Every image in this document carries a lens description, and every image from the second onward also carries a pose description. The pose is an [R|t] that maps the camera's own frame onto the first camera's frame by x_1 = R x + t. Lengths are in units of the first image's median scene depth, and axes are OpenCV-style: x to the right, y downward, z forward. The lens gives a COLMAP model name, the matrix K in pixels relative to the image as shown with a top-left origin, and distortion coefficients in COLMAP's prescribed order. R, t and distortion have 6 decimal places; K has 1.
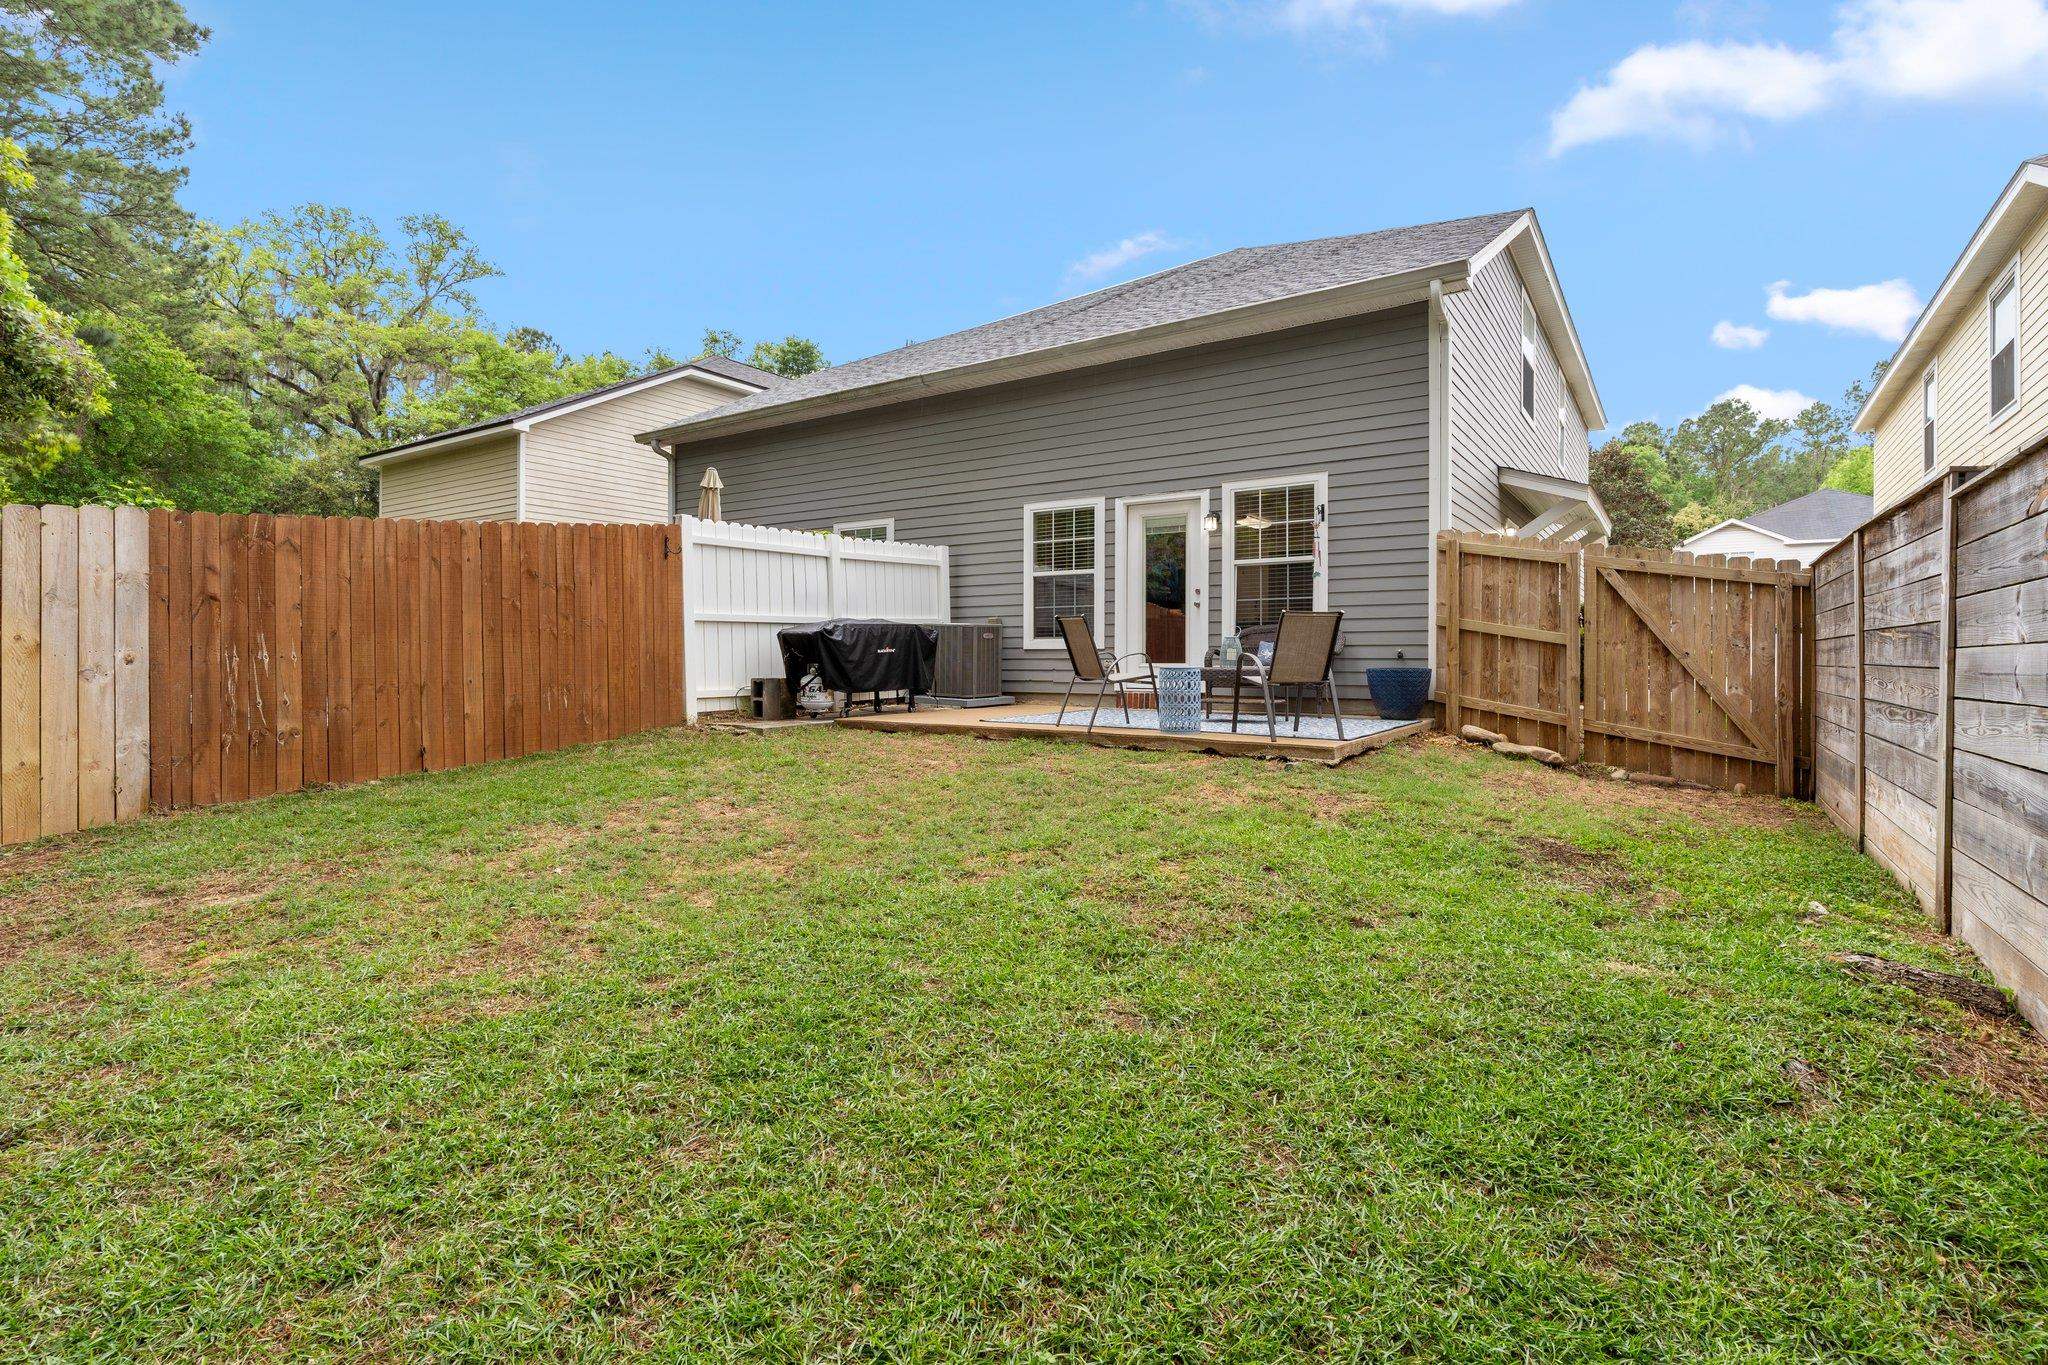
lens RADIAL K [[973.5, 0, 1020.6], [0, 973.5, 663.8], [0, 0, 1]] dist [-0.004345, -0.000234]
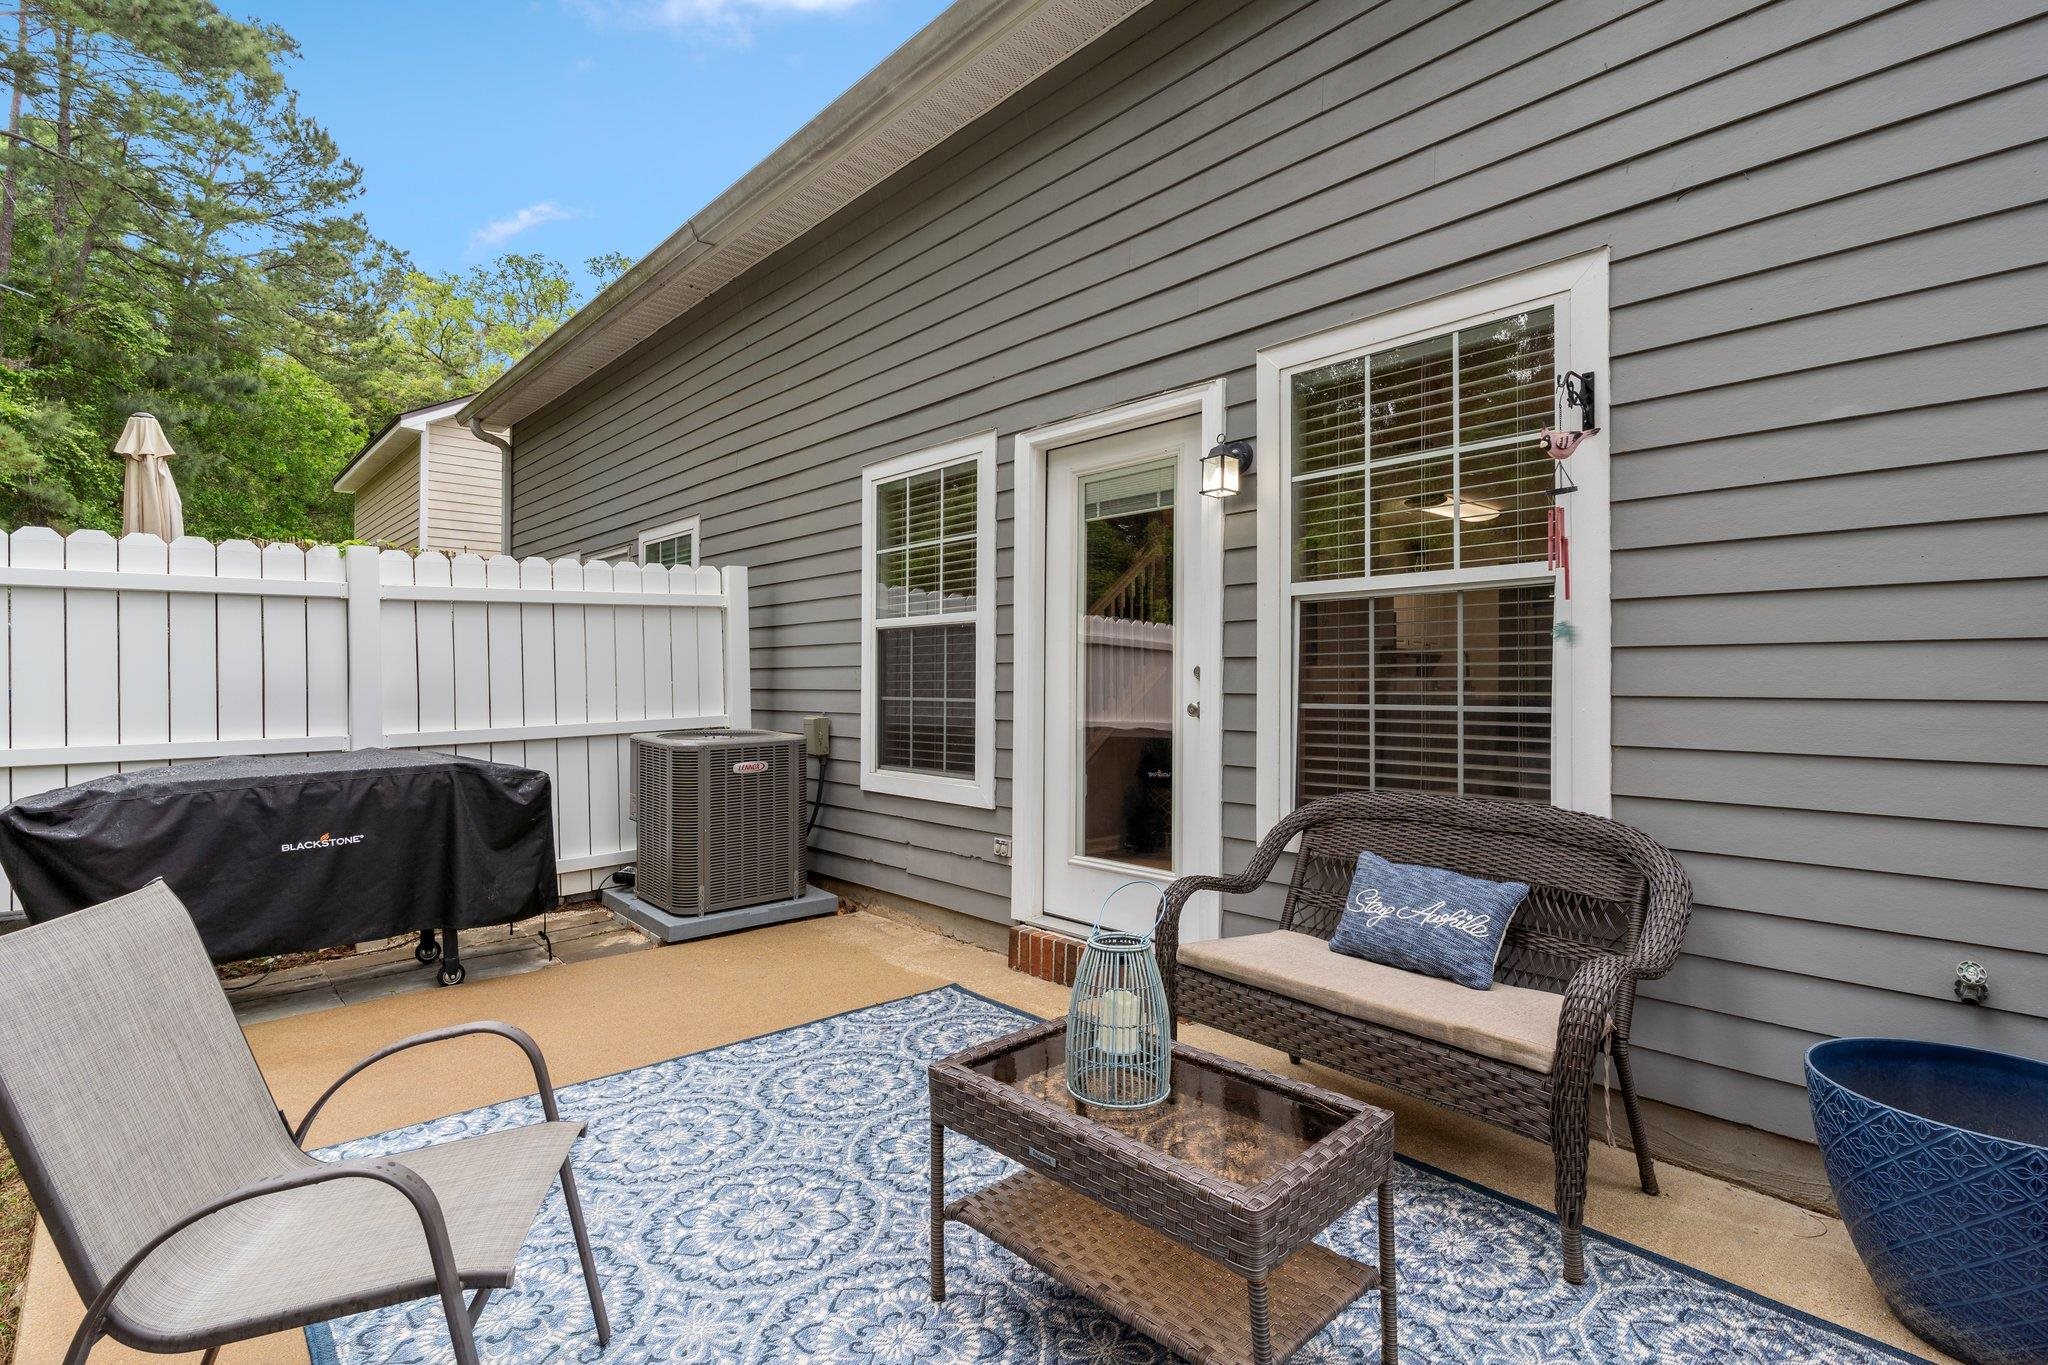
lens RADIAL K [[973.5, 0, 1020.6], [0, 973.5, 663.8], [0, 0, 1]] dist [-0.004345, -0.000234]
pose [[0.971781, -0.008284, -0.235738, 0.199376], [0.003770, 0.999801, -0.019589, -0.070329], [0.235853, 0.018148, 0.971619, 0.634775]]
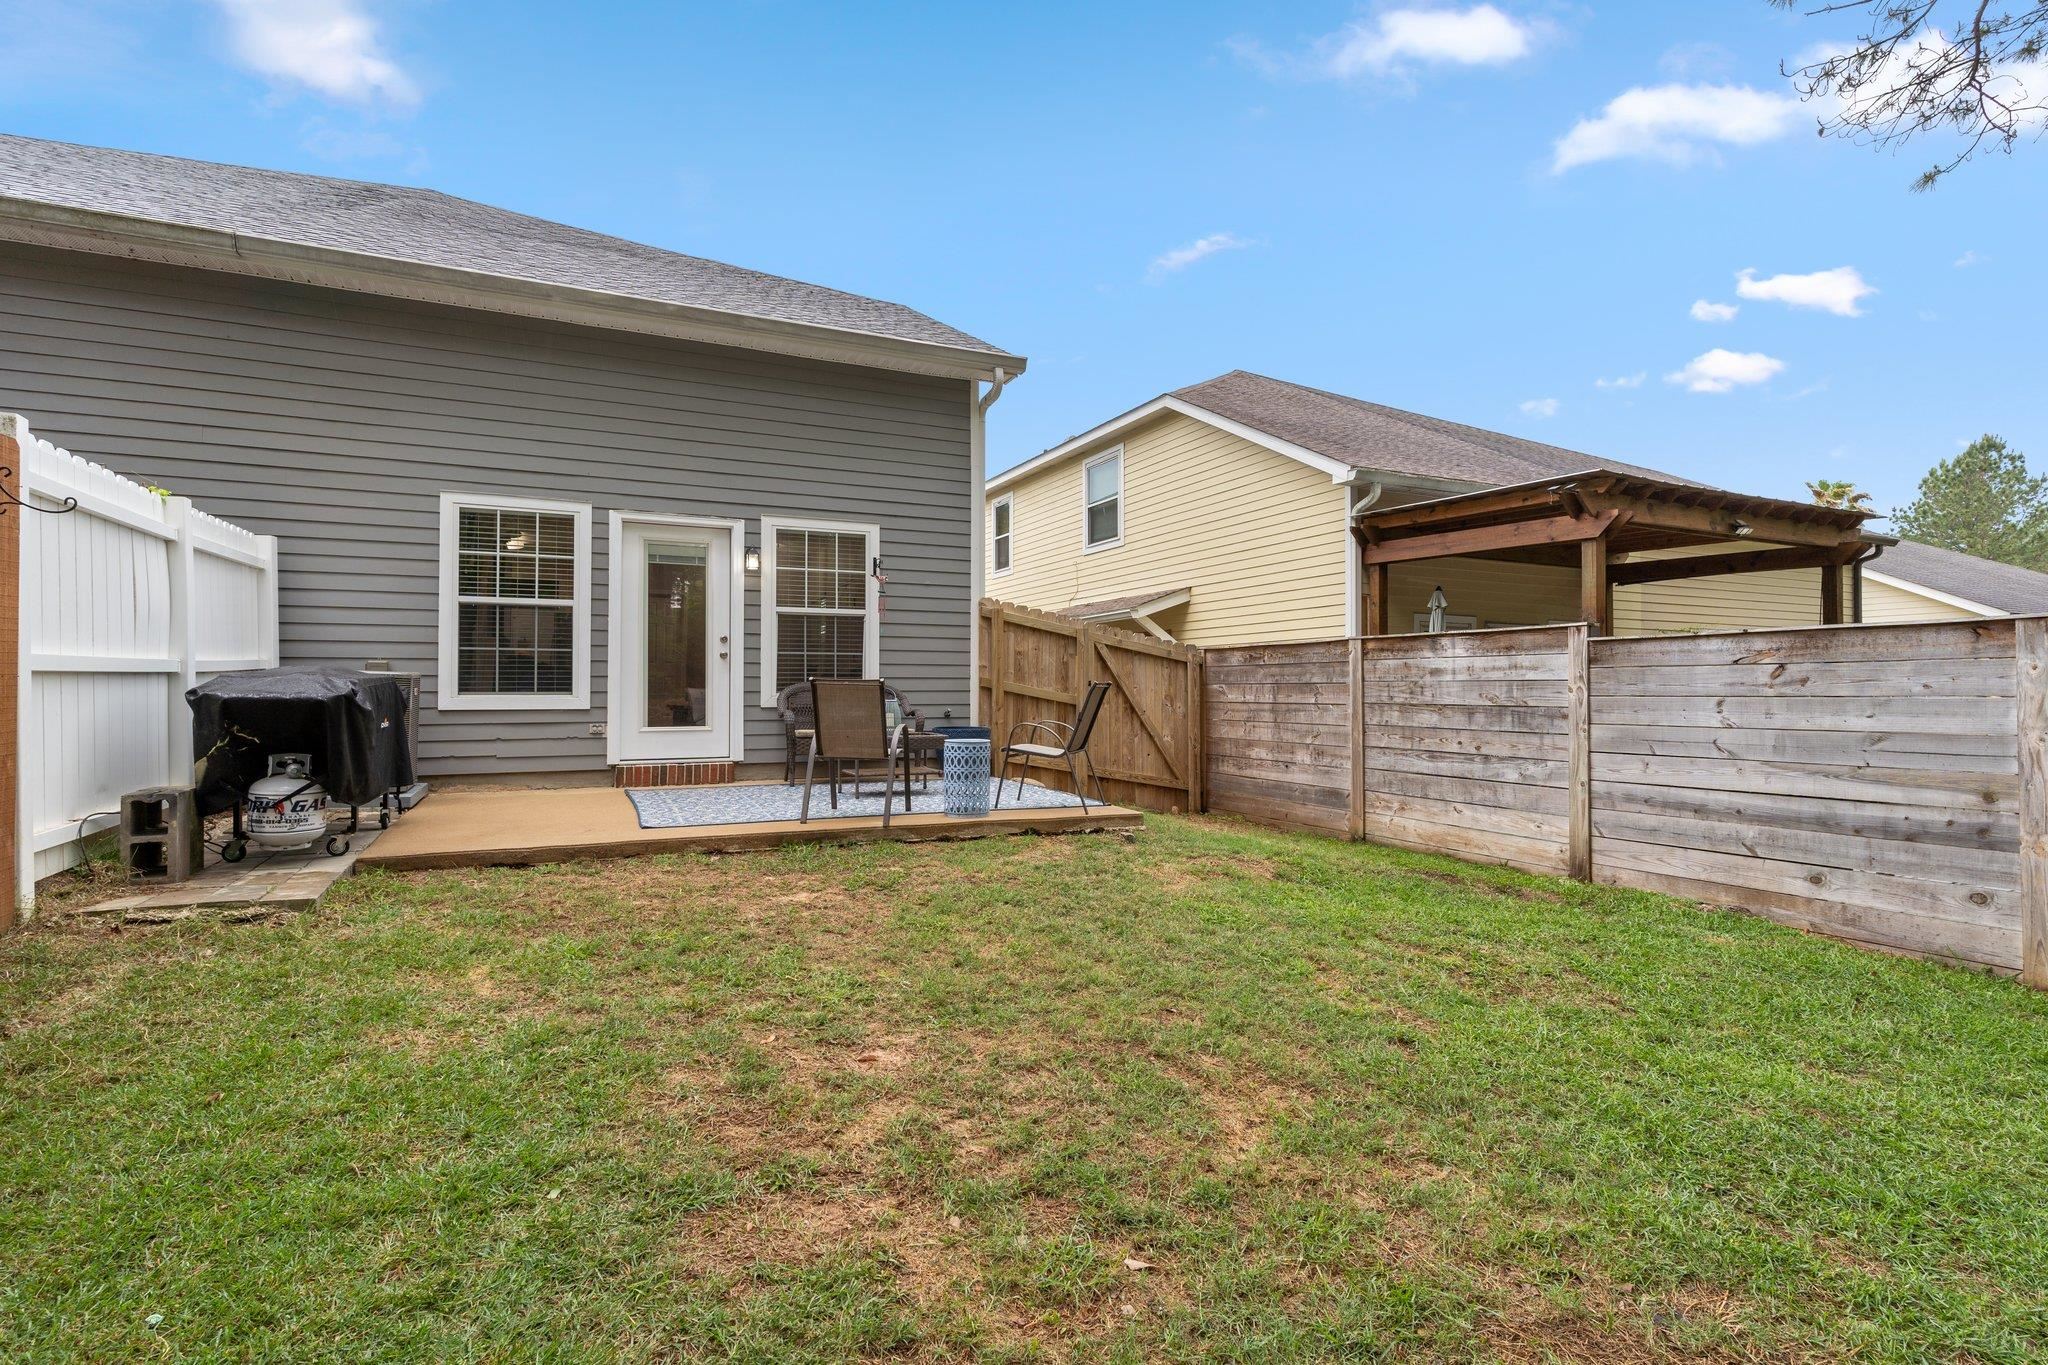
lens RADIAL K [[973.5, 0, 1020.6], [0, 973.5, 663.8], [0, 0, 1]] dist [-0.004345, -0.000234]
pose [[0.506902, 0.022333, 0.861714, -0.400984], [0.004818, 0.999575, -0.028740, -0.028162], [-0.861990, 0.018720, 0.506579, 0.356686]]
